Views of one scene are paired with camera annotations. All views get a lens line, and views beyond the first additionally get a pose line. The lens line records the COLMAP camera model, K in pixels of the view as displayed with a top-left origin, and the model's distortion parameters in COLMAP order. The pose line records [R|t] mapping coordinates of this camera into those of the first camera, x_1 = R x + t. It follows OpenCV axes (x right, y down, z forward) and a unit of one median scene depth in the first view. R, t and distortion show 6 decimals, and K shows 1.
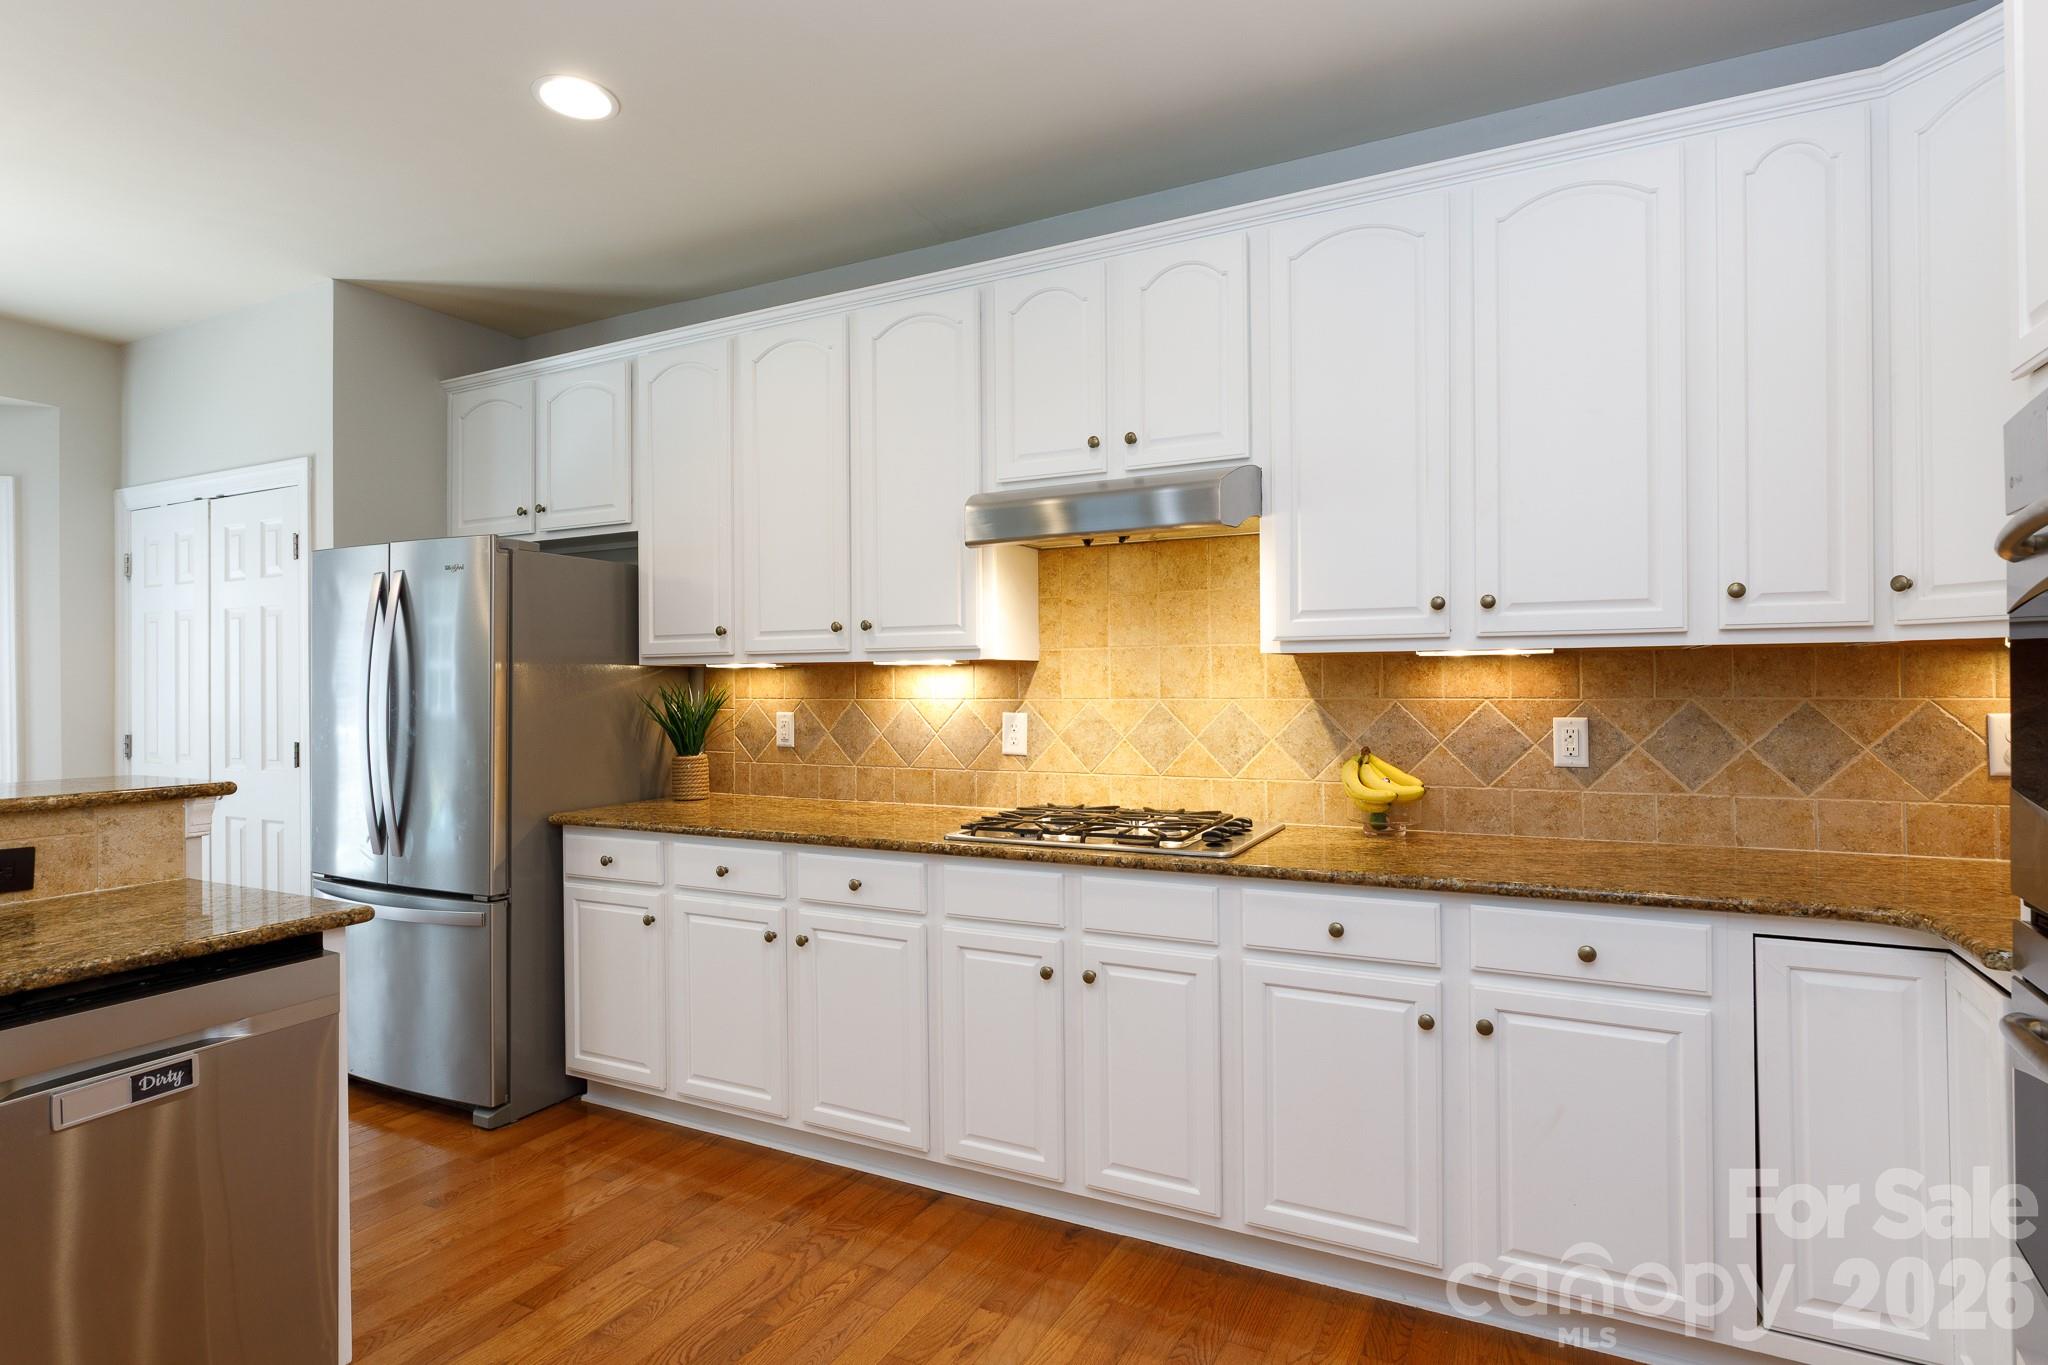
lens RADIAL K [[1021.3, 0, 1027.3], [0, 1021.3, 669.6], [0, 0, 1]] dist [-0.006303, -0.000152]
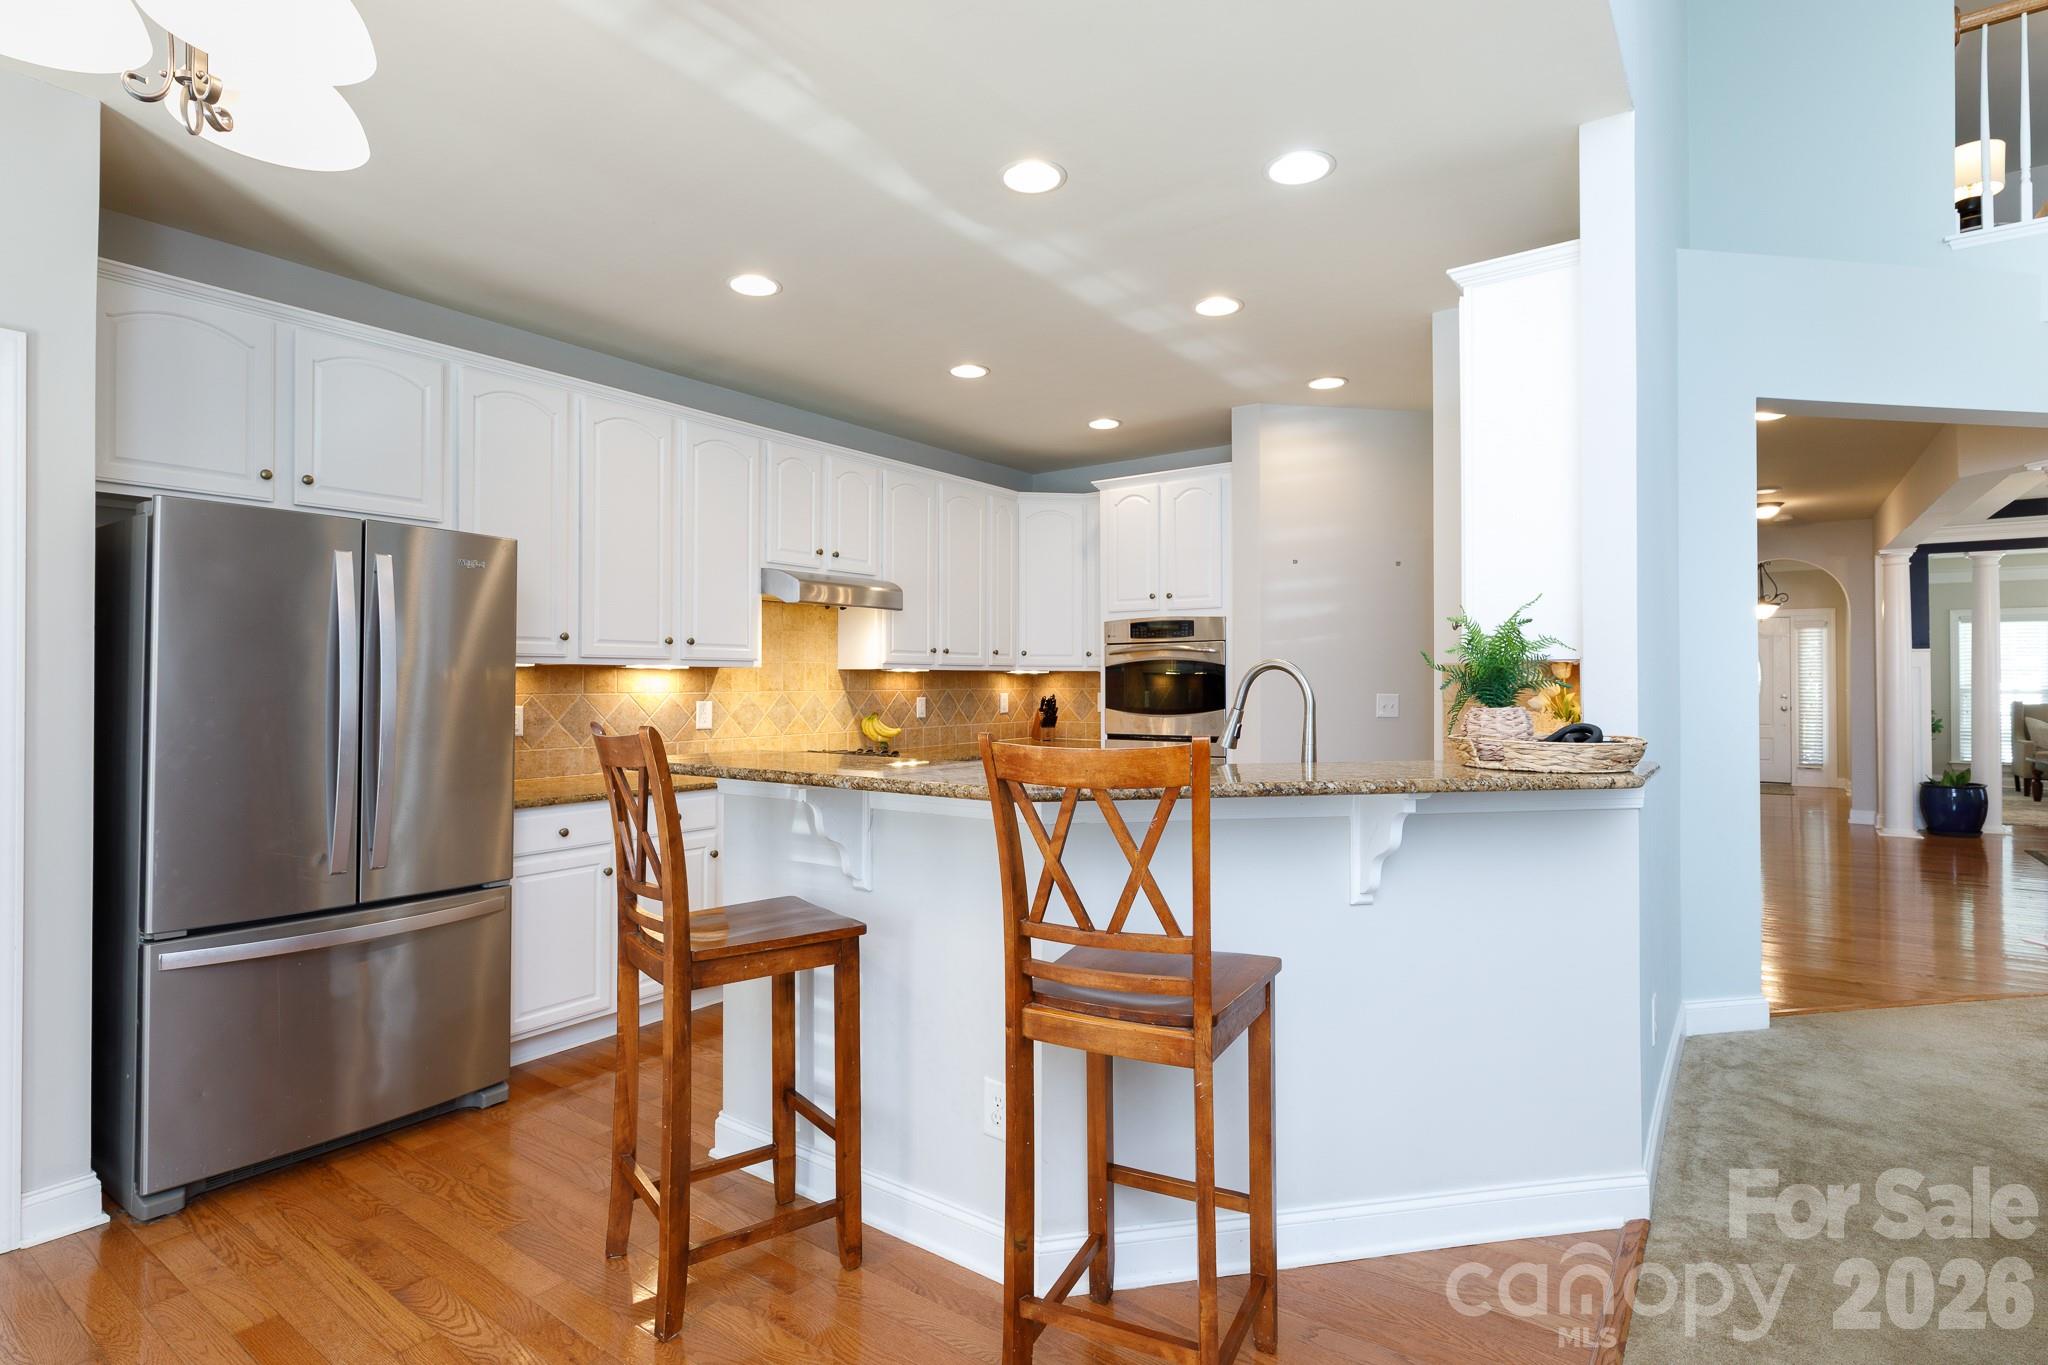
lens RADIAL K [[1021.3, 0, 1024.5], [0, 1021.3, 682.6], [0, 0, 1]] dist [-0.006303, -0.000152]
pose [[0.150793, 0.004680, 0.988554, -1.456708], [-0.015752, 0.999873, -0.002330, 0.010455], [-0.988440, -0.015221, 0.150848, 0.301132]]
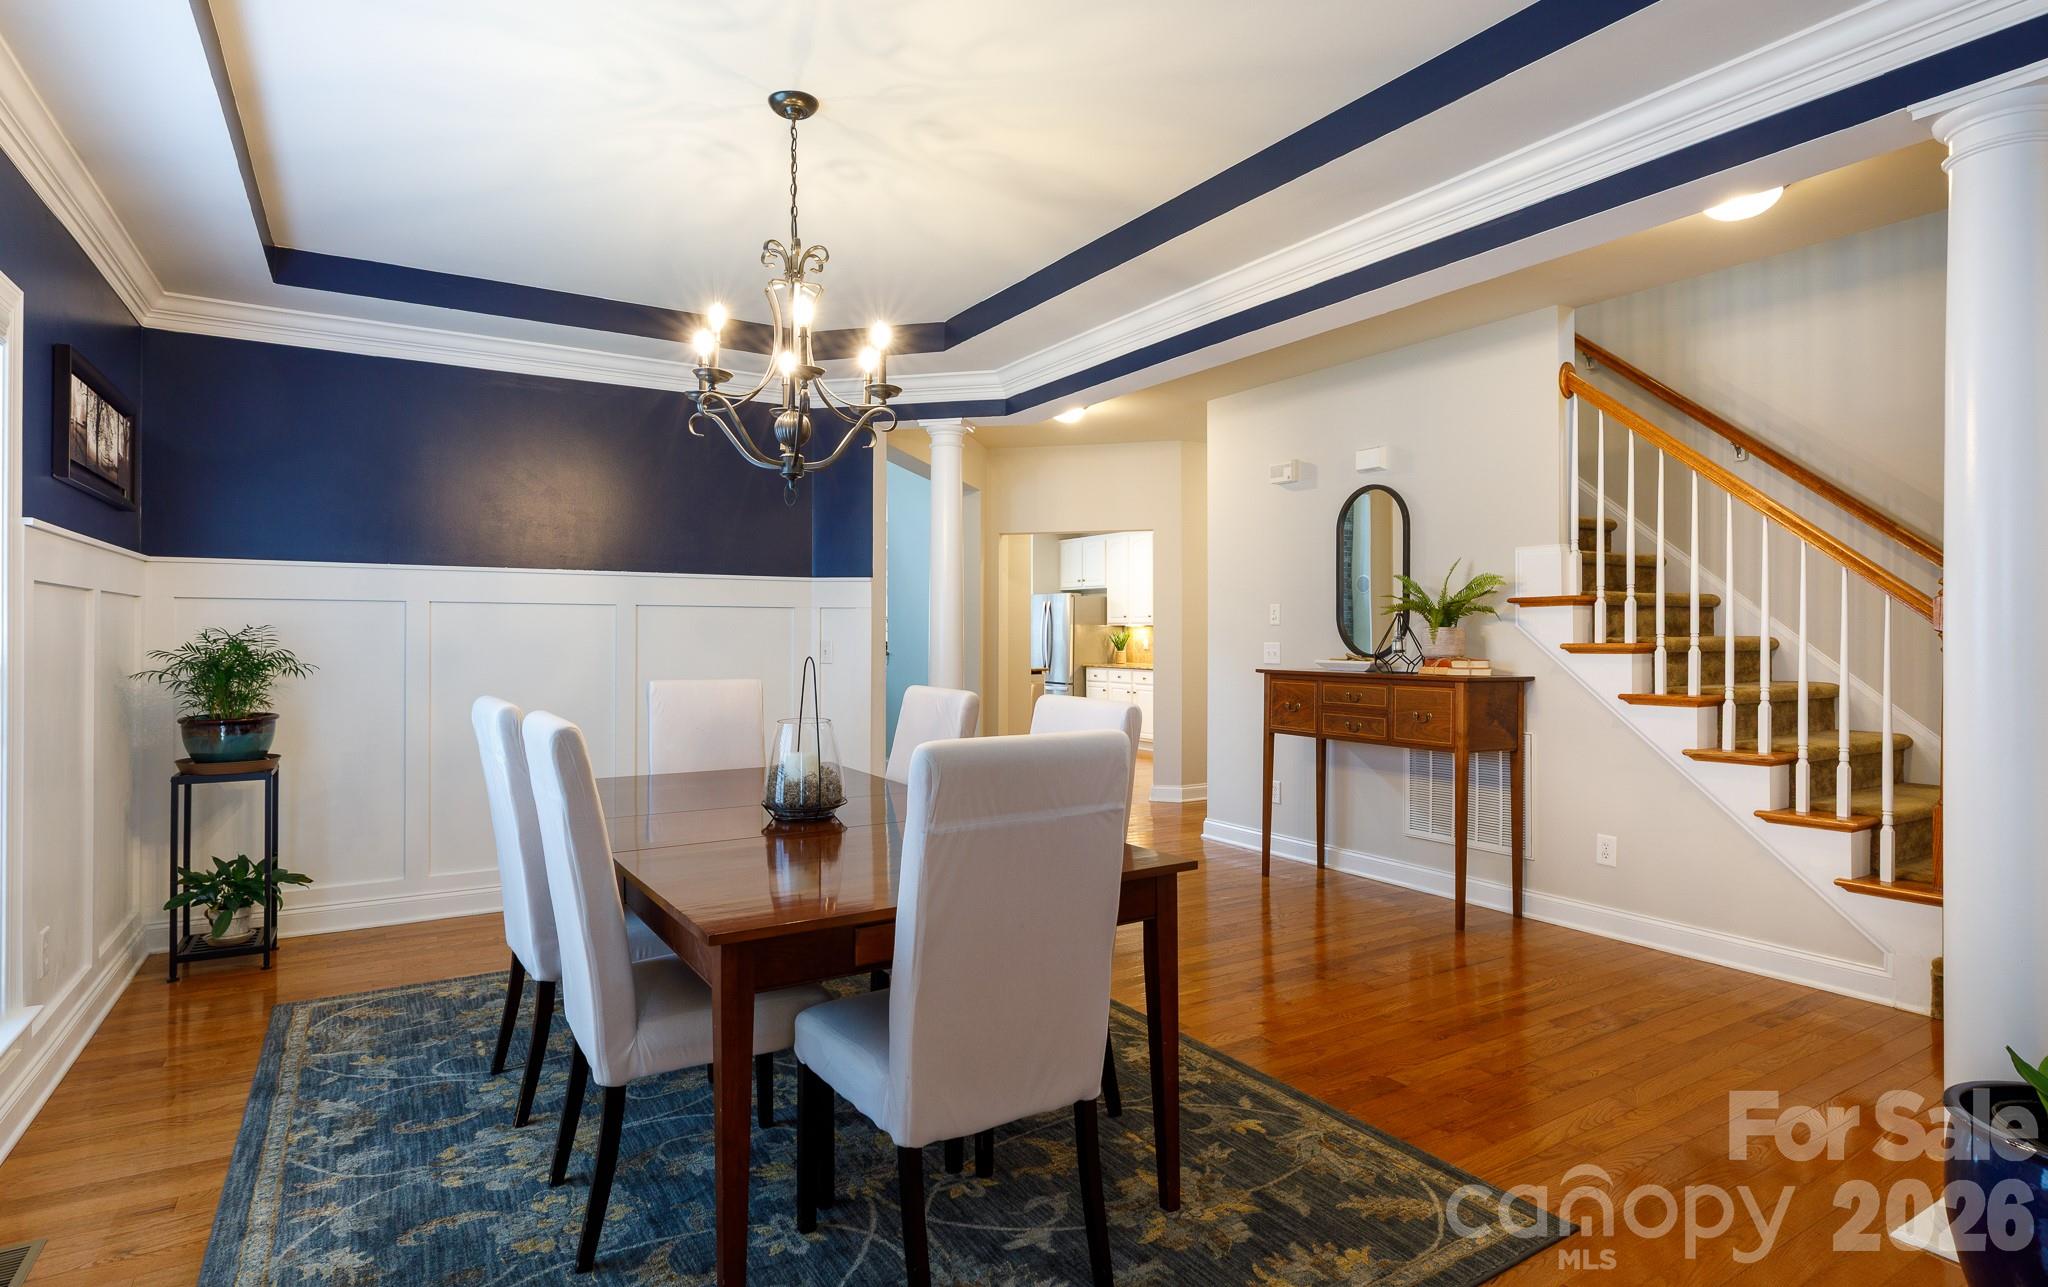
lens RADIAL K [[1048.3, 0, 1020.6], [0, 1048.3, 639.2], [0, 0, 1]] dist [-0.002701, -0.000247]
pose [[0.852763, 0.011784, -0.522165, 1.416516], [-0.000134, 0.999750, 0.022343, -0.041855], [0.522298, -0.018984, 0.852552, -2.530633]]
